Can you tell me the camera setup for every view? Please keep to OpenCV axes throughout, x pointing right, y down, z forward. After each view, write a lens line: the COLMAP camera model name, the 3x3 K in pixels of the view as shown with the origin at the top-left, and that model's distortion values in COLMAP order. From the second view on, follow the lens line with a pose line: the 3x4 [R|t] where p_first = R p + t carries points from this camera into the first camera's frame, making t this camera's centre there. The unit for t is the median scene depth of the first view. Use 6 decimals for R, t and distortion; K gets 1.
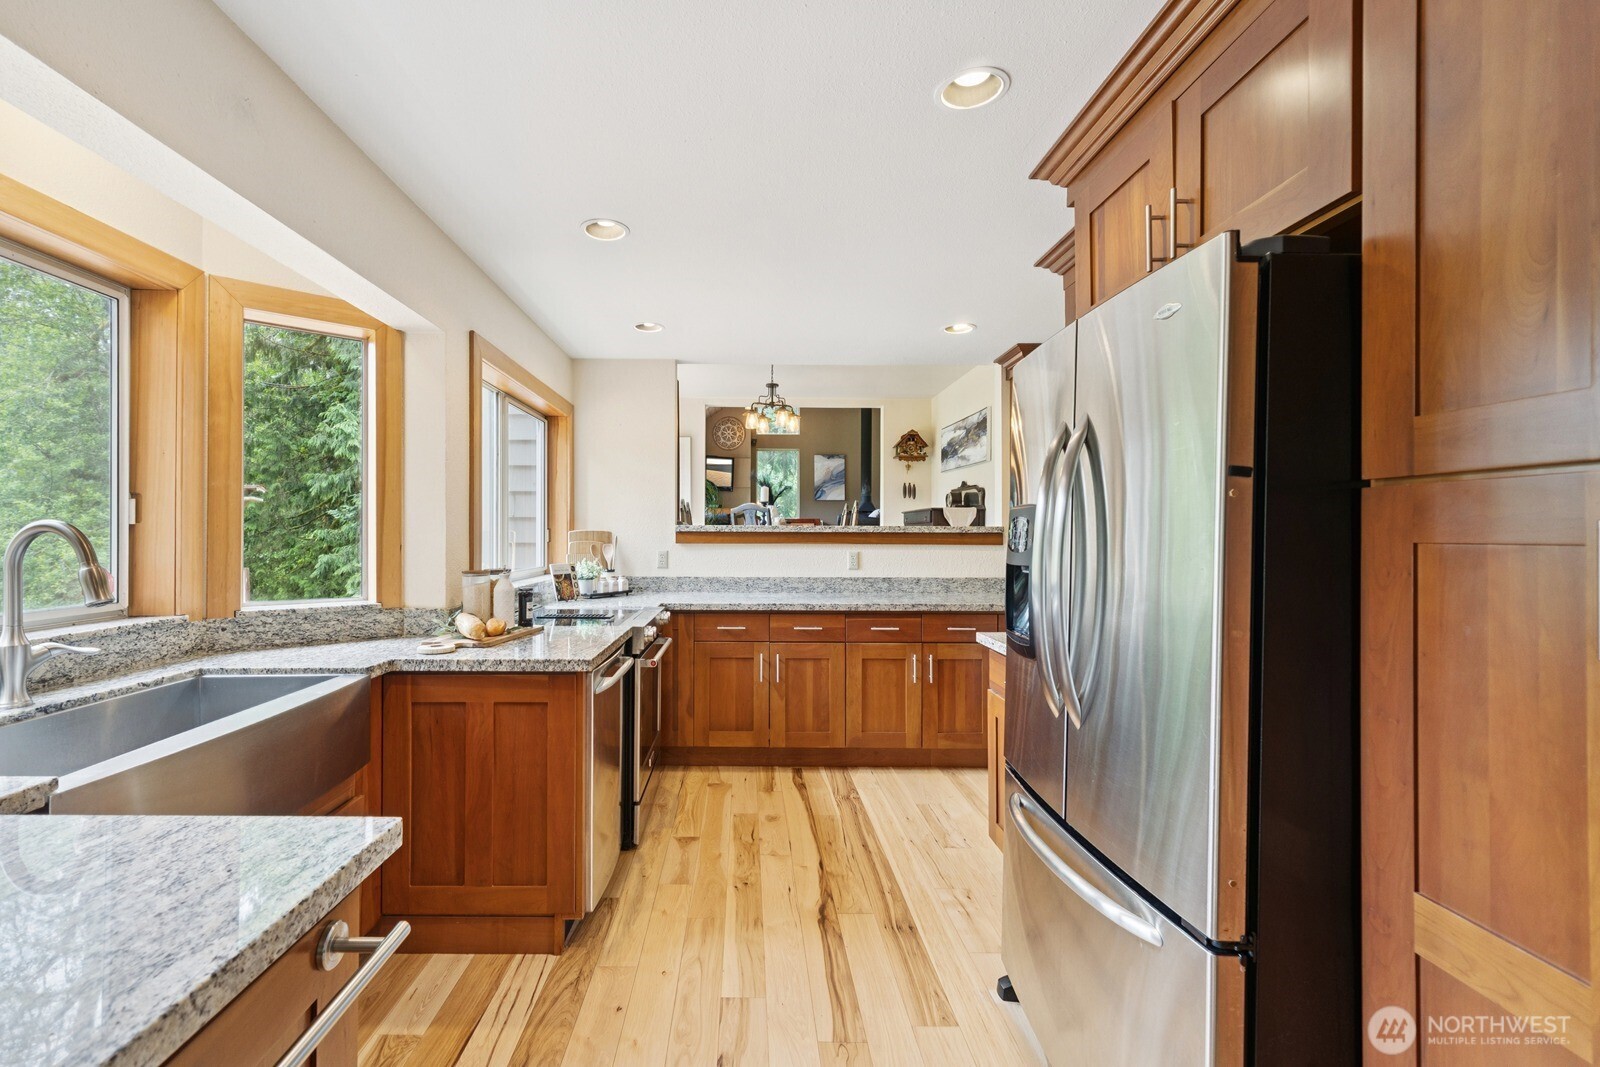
lens RADIAL K [[671.2, 0, 740.3], [0, 671.2, 542.0], [0, 0, 1]] dist [-0.008973, -0.000165]
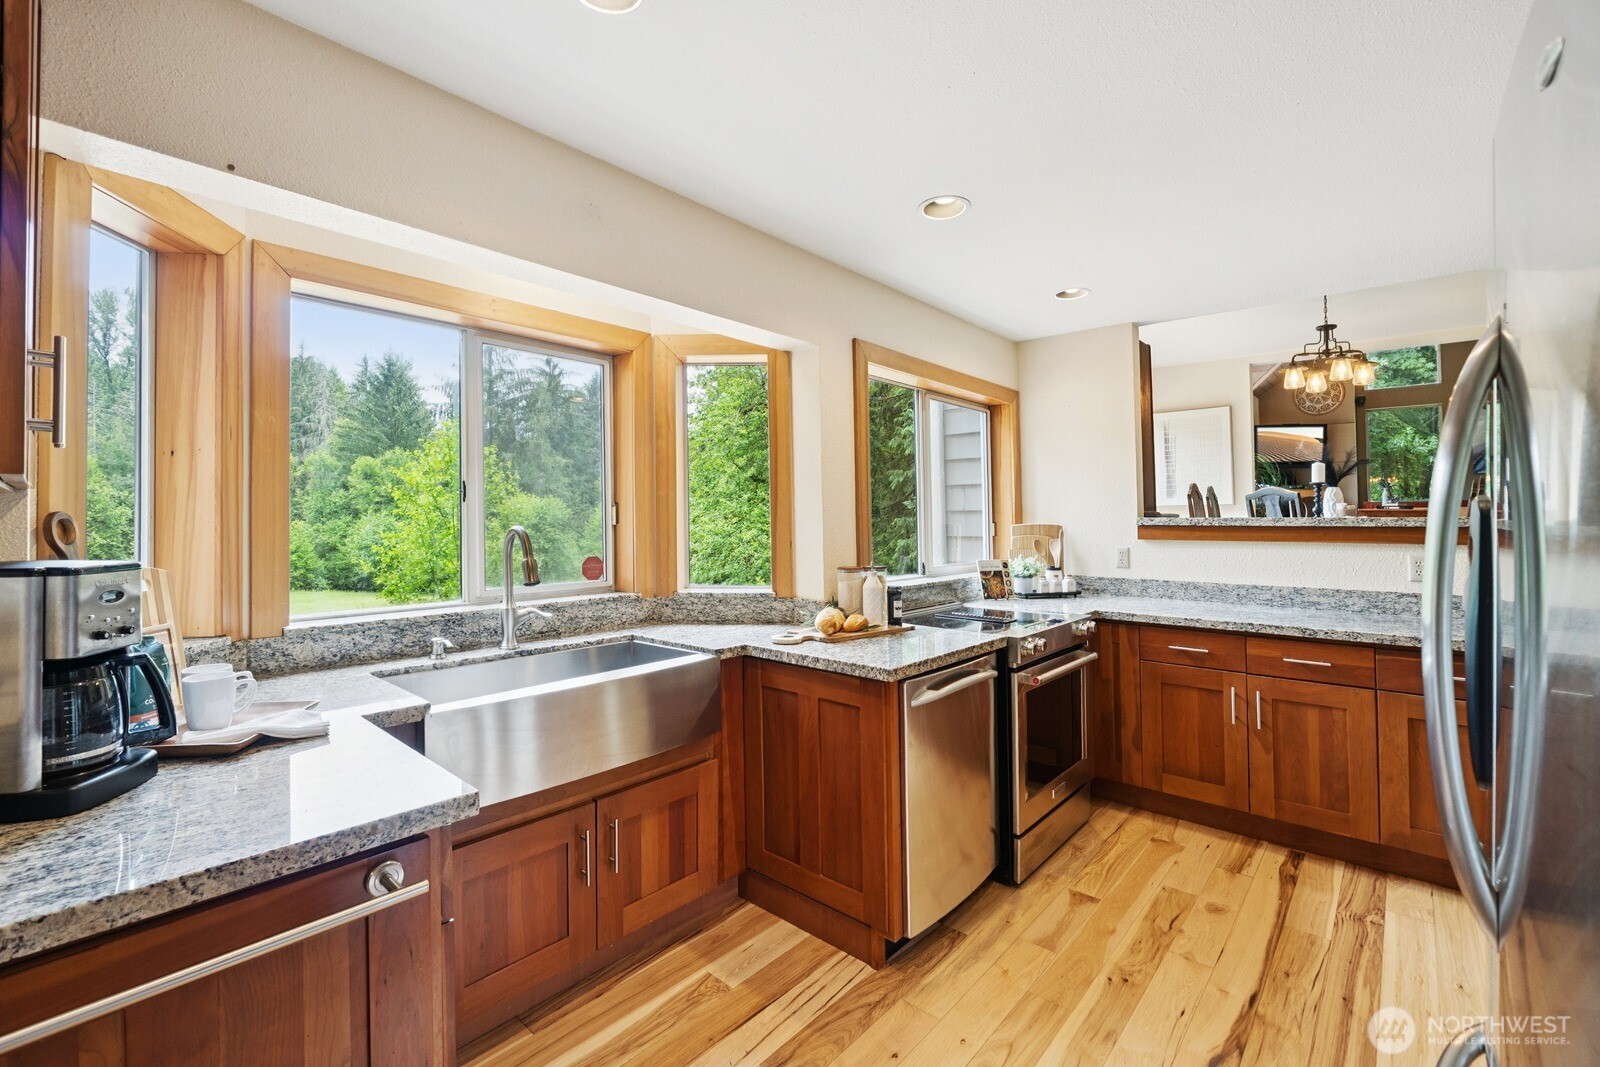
lens RADIAL K [[671.2, 0, 808.3], [0, 671.2, 521.6], [0, 0, 1]] dist [-0.008973, -0.000165]
pose [[0.760319, -0.002050, -0.649547, 0.207191], [-0.005209, 0.999944, -0.009253, -0.015683], [0.649529, 0.010419, 0.760265, 0.140438]]
